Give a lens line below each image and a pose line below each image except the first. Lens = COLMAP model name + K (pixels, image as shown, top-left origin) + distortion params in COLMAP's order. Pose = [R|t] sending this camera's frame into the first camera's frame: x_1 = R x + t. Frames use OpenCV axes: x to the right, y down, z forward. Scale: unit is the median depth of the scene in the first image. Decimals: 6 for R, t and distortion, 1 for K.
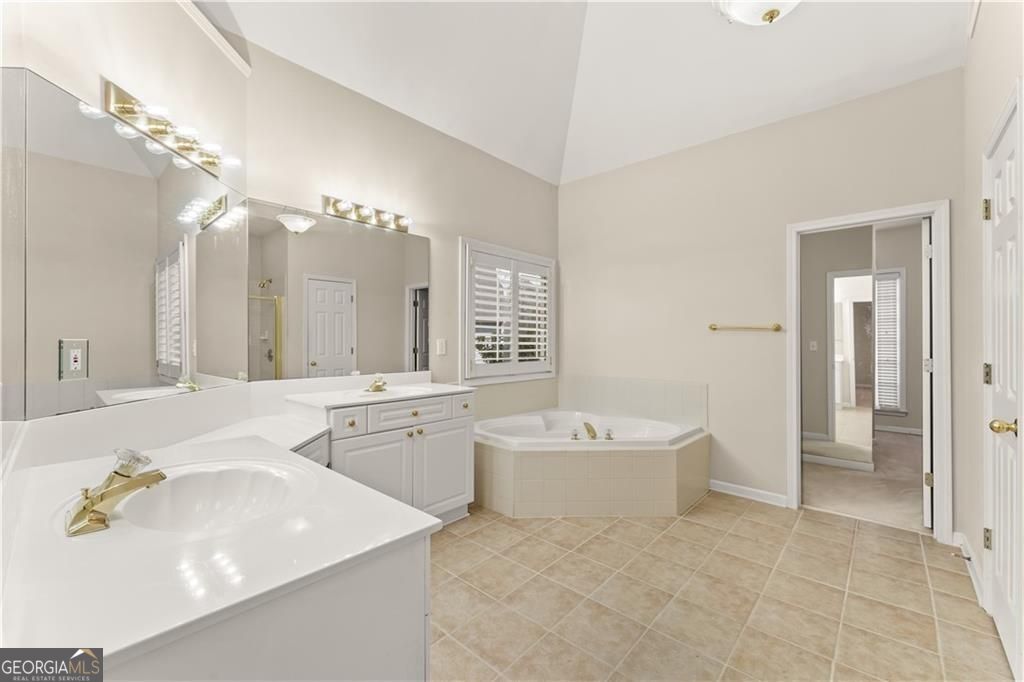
lens RADIAL K [[411.4, 0, 511.2], [0, 411.4, 341.6], [0, 0, 1]] dist [0.004789, -0.001406]
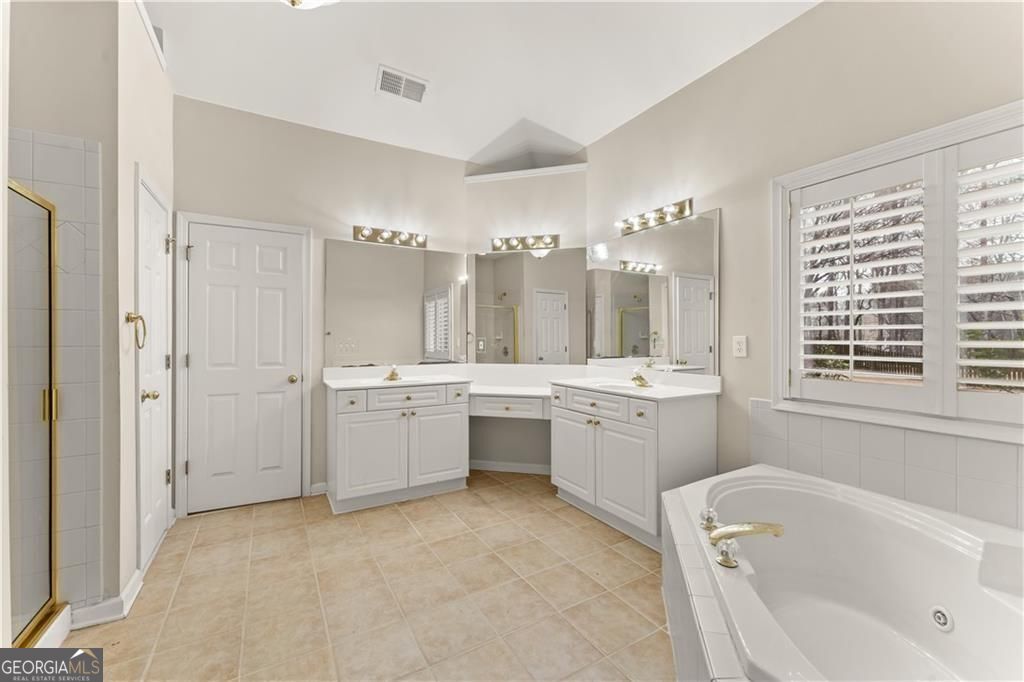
lens RADIAL K [[411.4, 0, 511.8], [0, 411.4, 339.8], [0, 0, 1]] dist [0.004789, -0.001406]
pose [[-0.298641, -0.003115, -0.954361, 0.889857], [-0.001629, 0.999995, -0.002754, 0.004822], [0.954364, 0.000732, -0.298644, 1.125861]]
